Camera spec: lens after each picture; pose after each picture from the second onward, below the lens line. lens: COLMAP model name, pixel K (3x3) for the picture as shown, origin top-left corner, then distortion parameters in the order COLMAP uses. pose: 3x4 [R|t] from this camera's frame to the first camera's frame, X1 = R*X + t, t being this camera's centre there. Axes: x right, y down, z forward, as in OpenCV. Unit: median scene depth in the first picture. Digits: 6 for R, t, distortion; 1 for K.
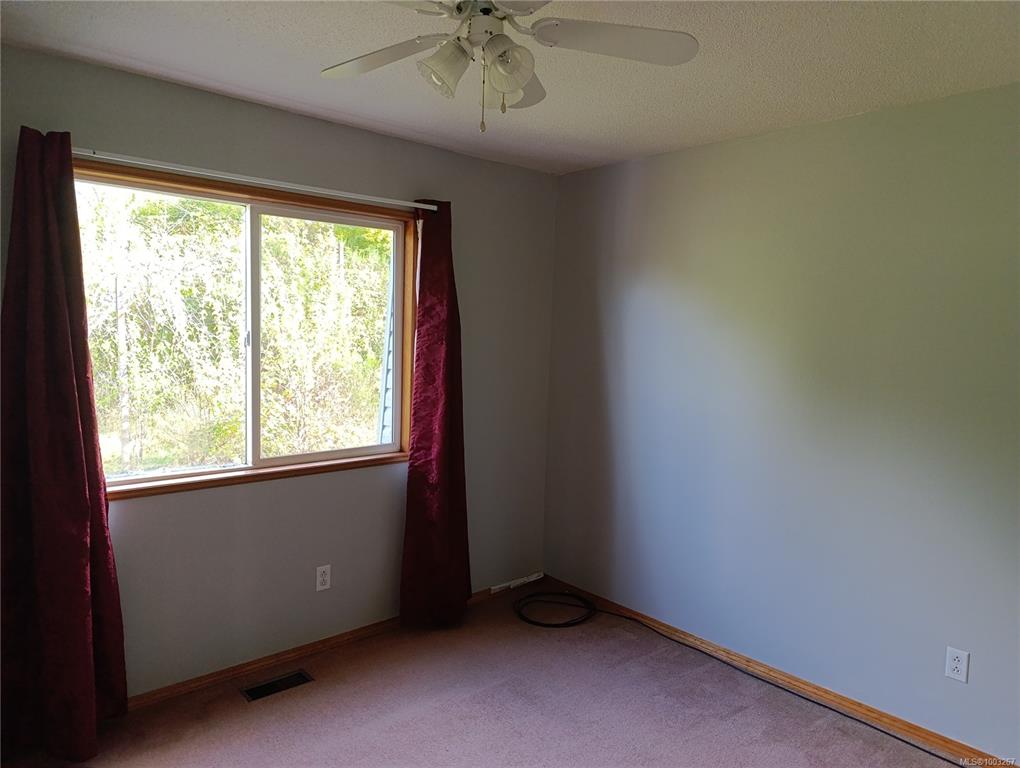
lens RADIAL K [[692.0, 0, 516.1], [0, 692.0, 381.8], [0, 0, 1]] dist [0.035611, -0.045416]
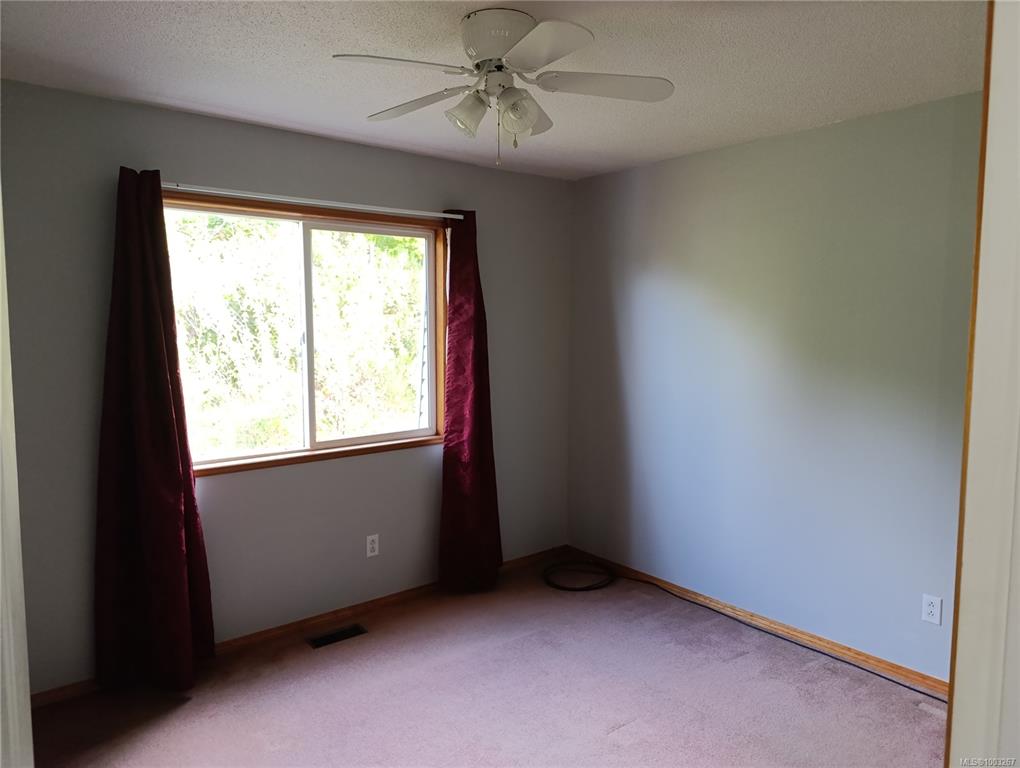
lens RADIAL K [[692.0, 0, 516.1], [0, 692.0, 381.8], [0, 0, 1]] dist [0.035611, -0.045416]
pose [[0.998780, -0.024036, -0.043128, 0.013433], [0.024416, 0.999667, 0.008301, 0.008799], [0.042914, -0.009344, 0.999035, -0.120524]]
